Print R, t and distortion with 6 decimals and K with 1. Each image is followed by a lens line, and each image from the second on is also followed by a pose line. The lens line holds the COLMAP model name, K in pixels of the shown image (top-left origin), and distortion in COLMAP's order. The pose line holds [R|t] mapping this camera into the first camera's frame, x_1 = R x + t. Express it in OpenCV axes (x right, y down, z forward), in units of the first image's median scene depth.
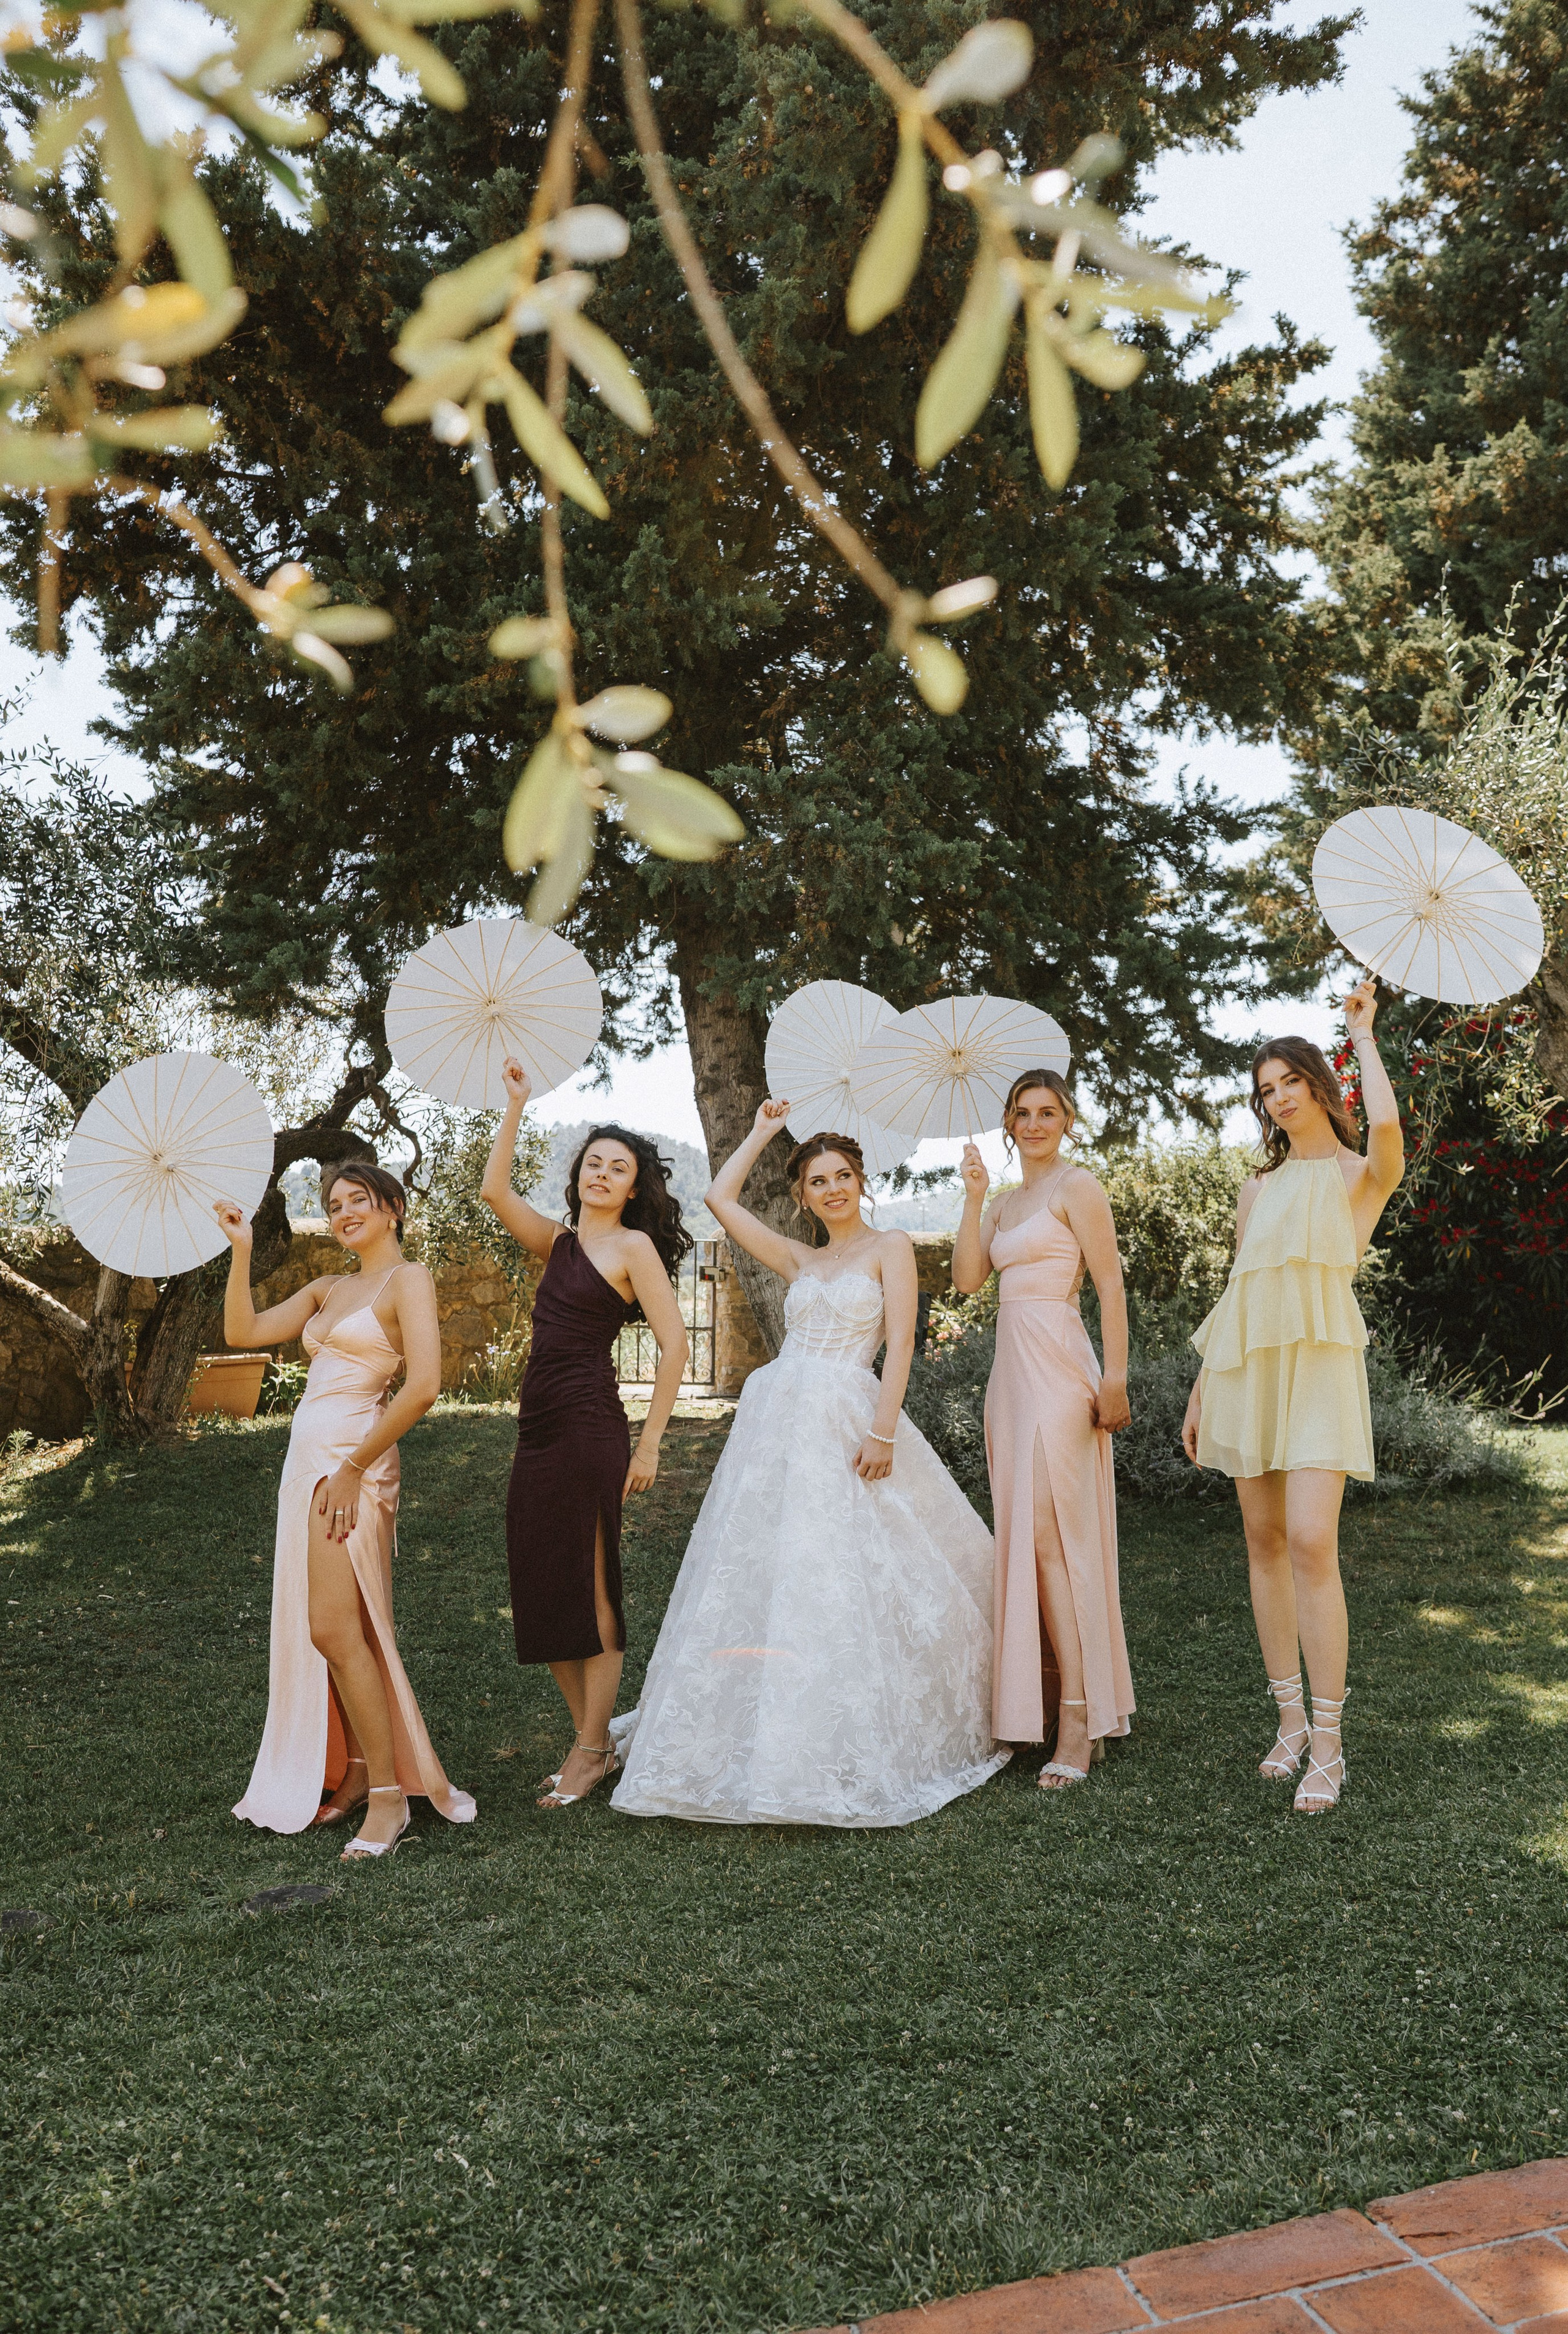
lens RADIAL K [[1795.0, 0, 791.6], [0, 1795.0, 1279.4], [0, 0, 1]] dist [-0.027123, 0.012407]
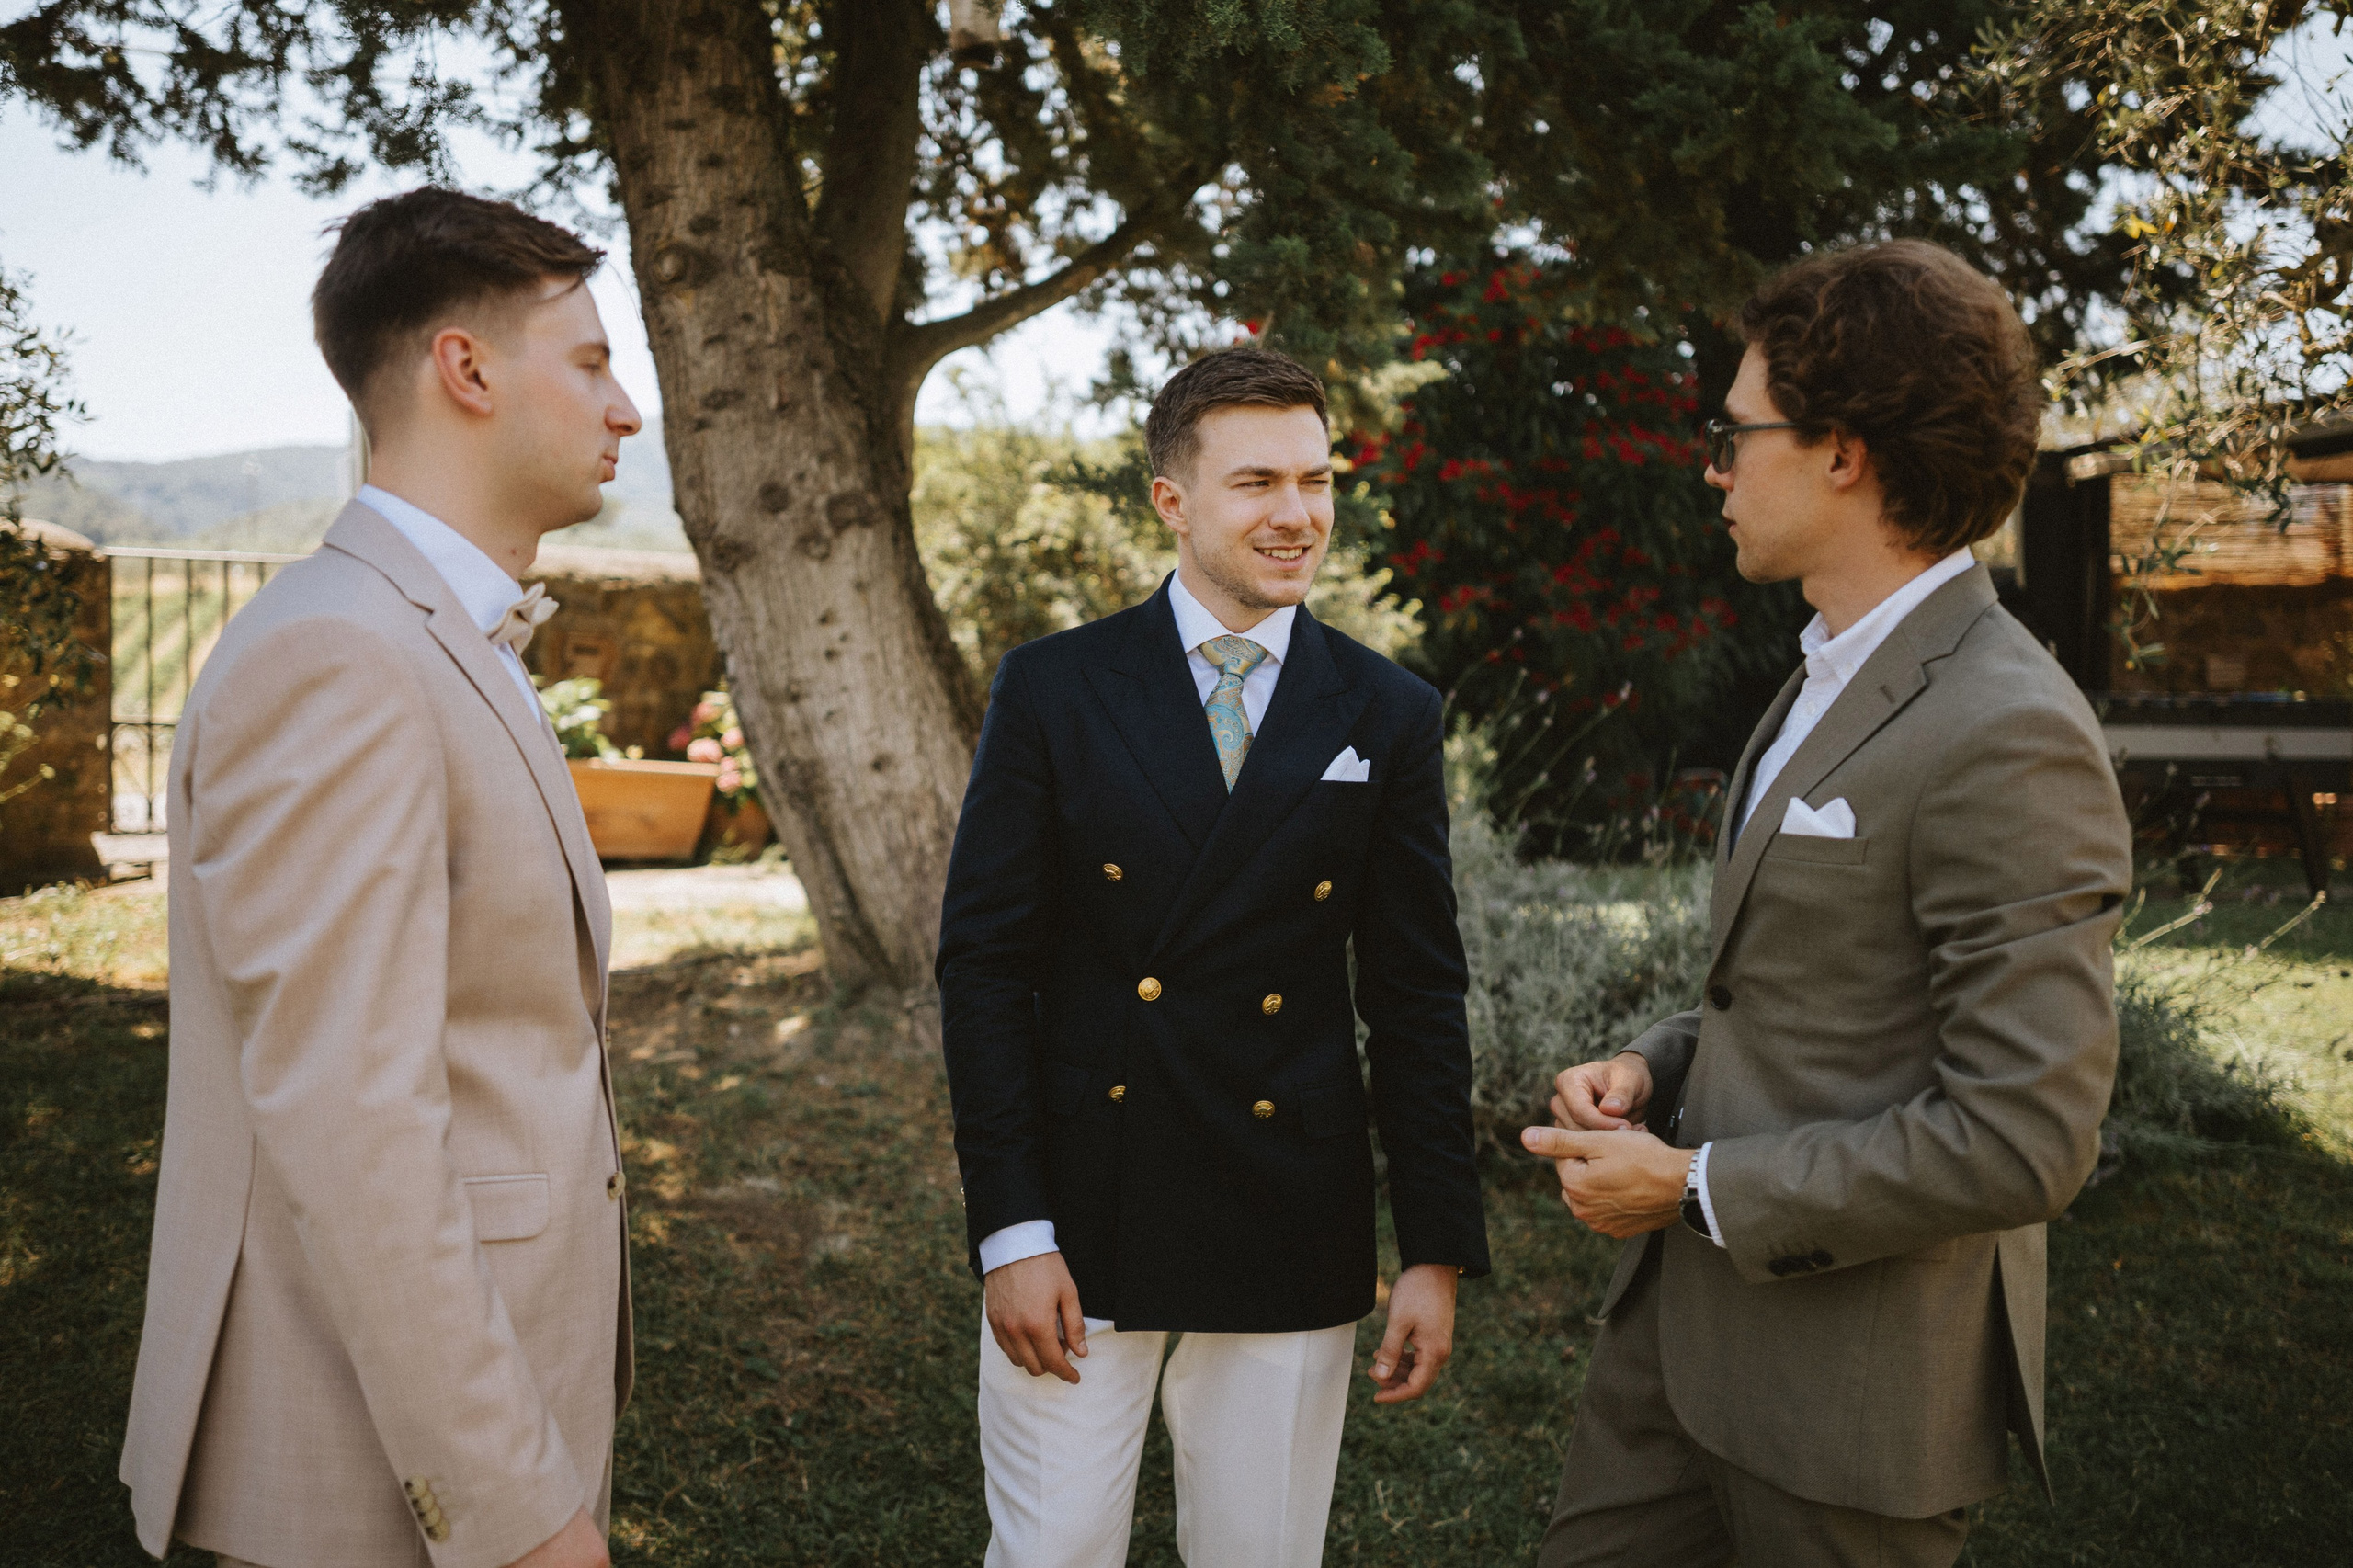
lens RADIAL K [[2190.9, 0, 1162.5], [0, 2190.9, 786.9], [0, 0, 1]] dist [0.031347, 0.000000]
pose [[0.888664, -0.009578, 0.458460, -0.166376], [-0.034316, 0.995589, 0.087316, -0.027596], [-0.457274, -0.093327, 0.884416, 0.401566]]
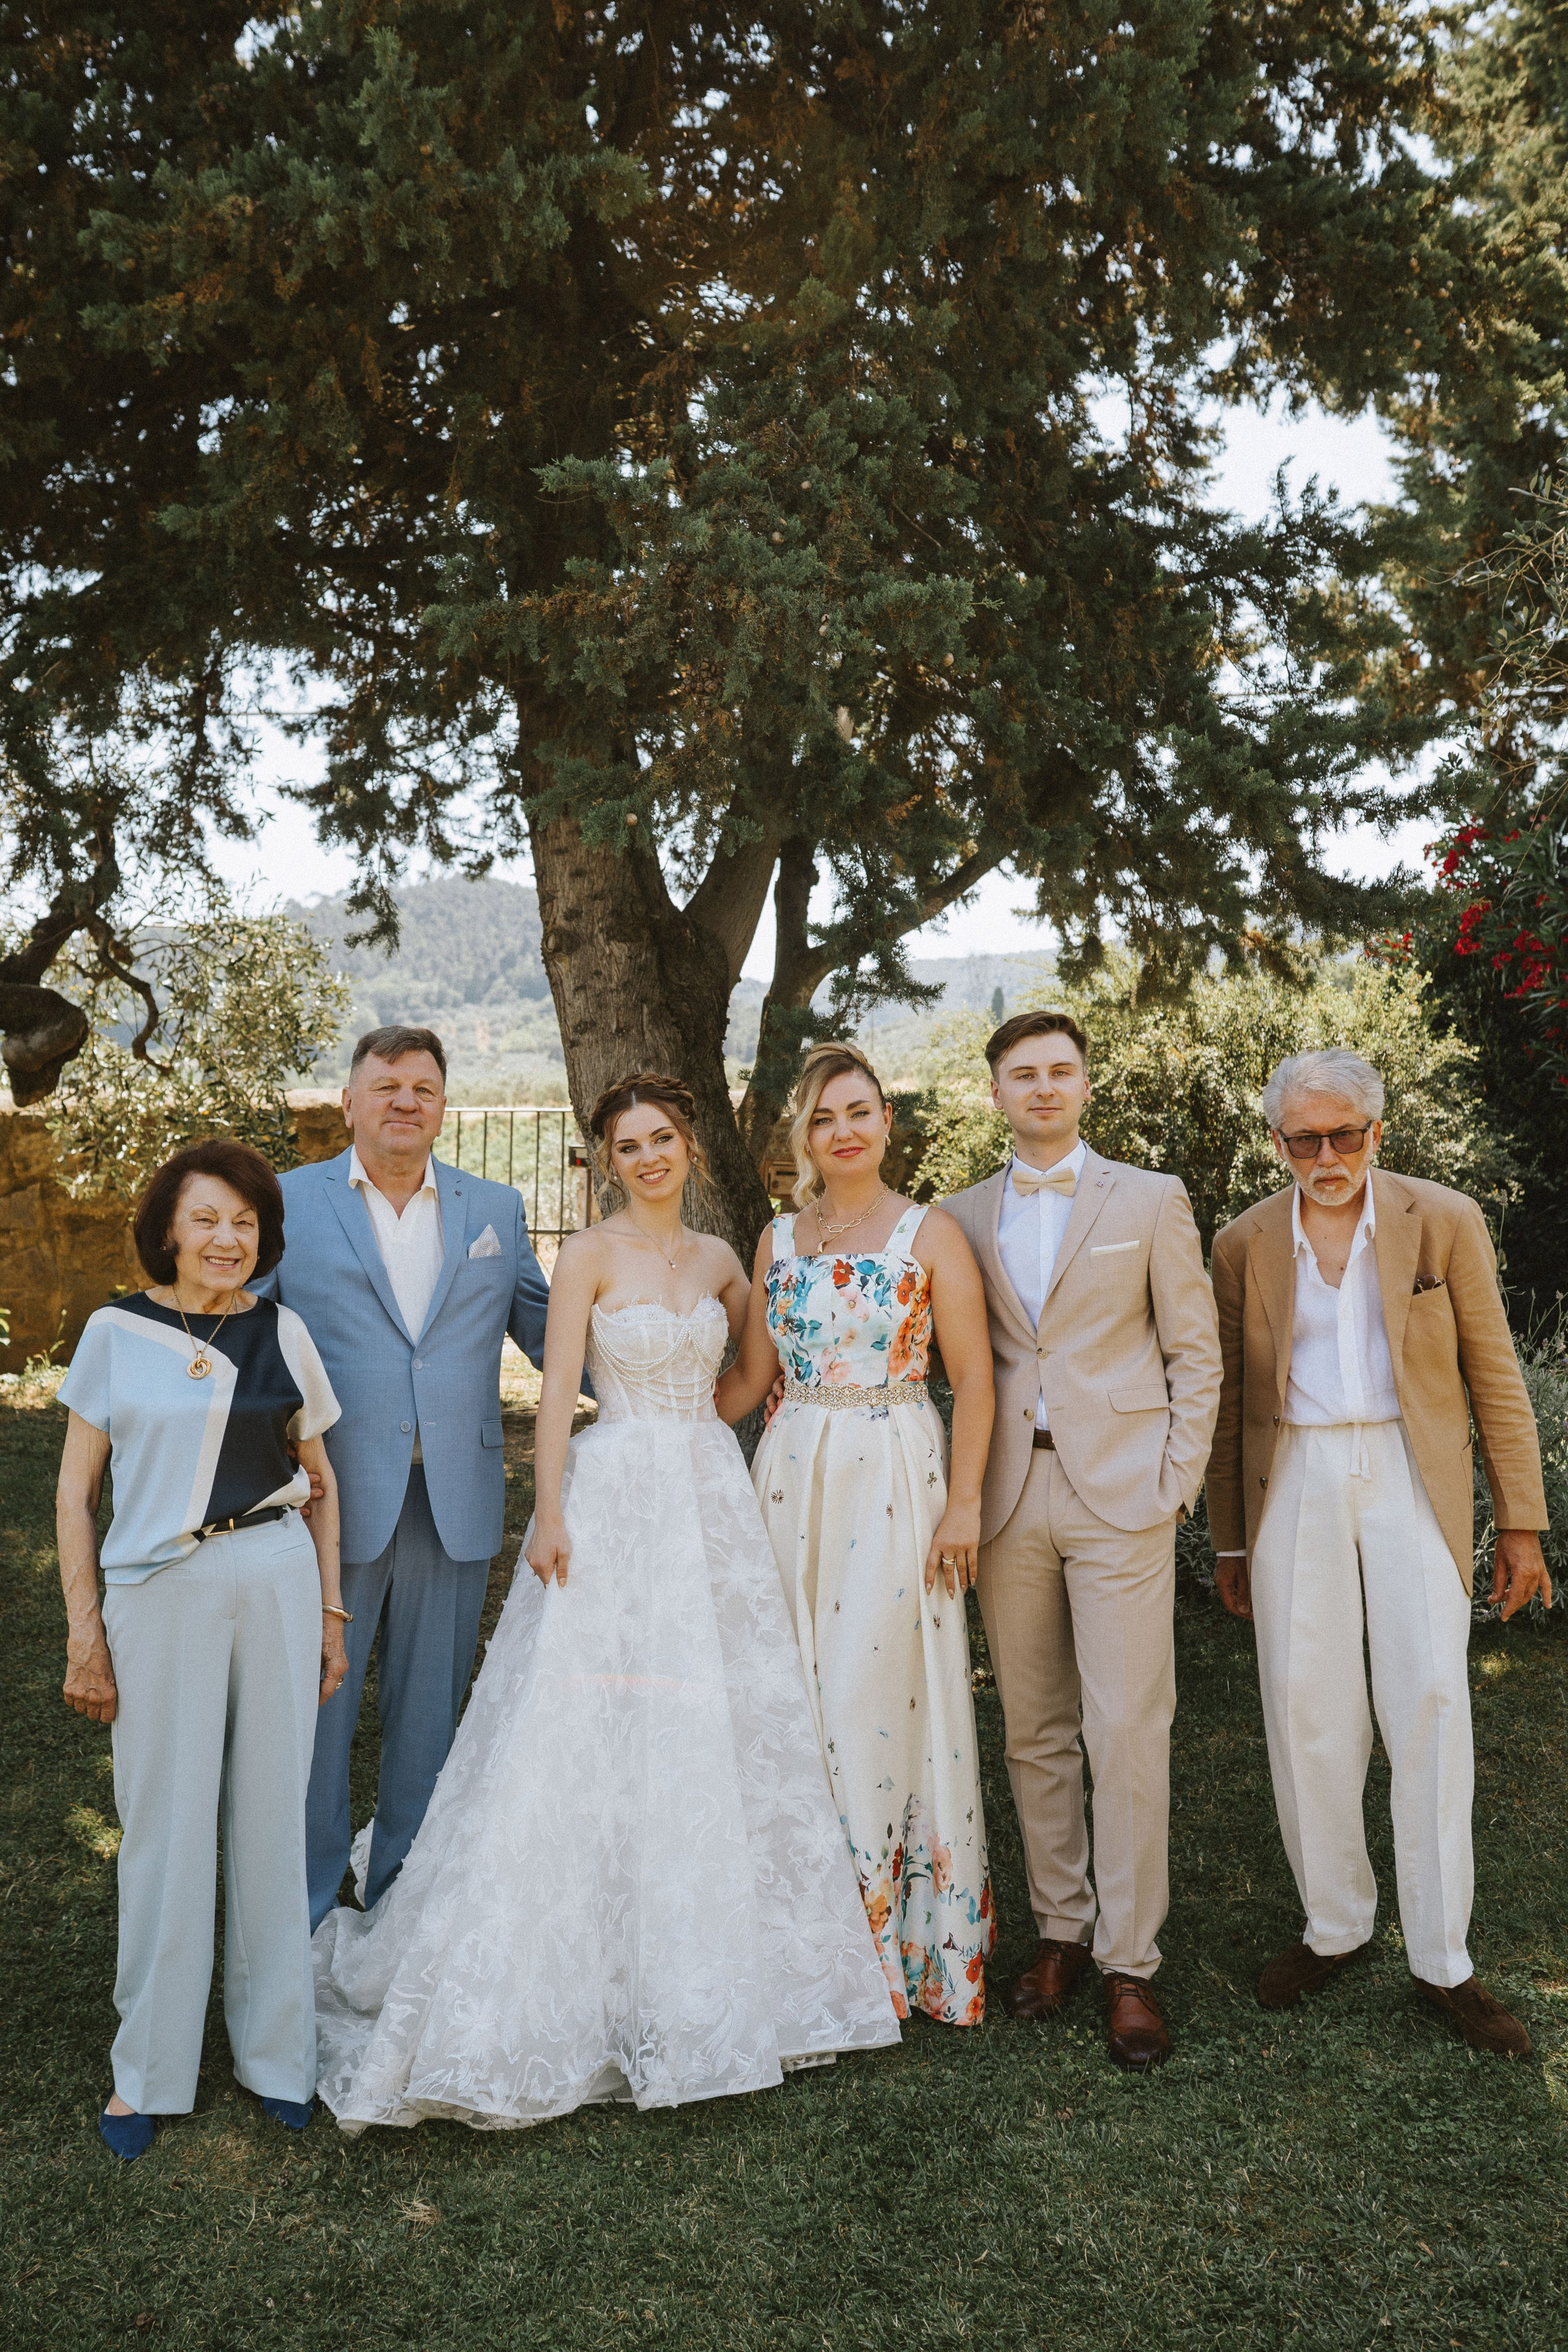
lens RADIAL K [[2184.1, 0, 688.6], [0, 2184.1, 1163.0], [0, 0, 1]] dist [0.021614, 0.000000]
pose [[0.999900, 0.010435, -0.009499, 0.008312], [-0.010006, 0.998976, 0.044128, -0.053324], [0.009950, -0.044029, 0.998981, 0.155620]]
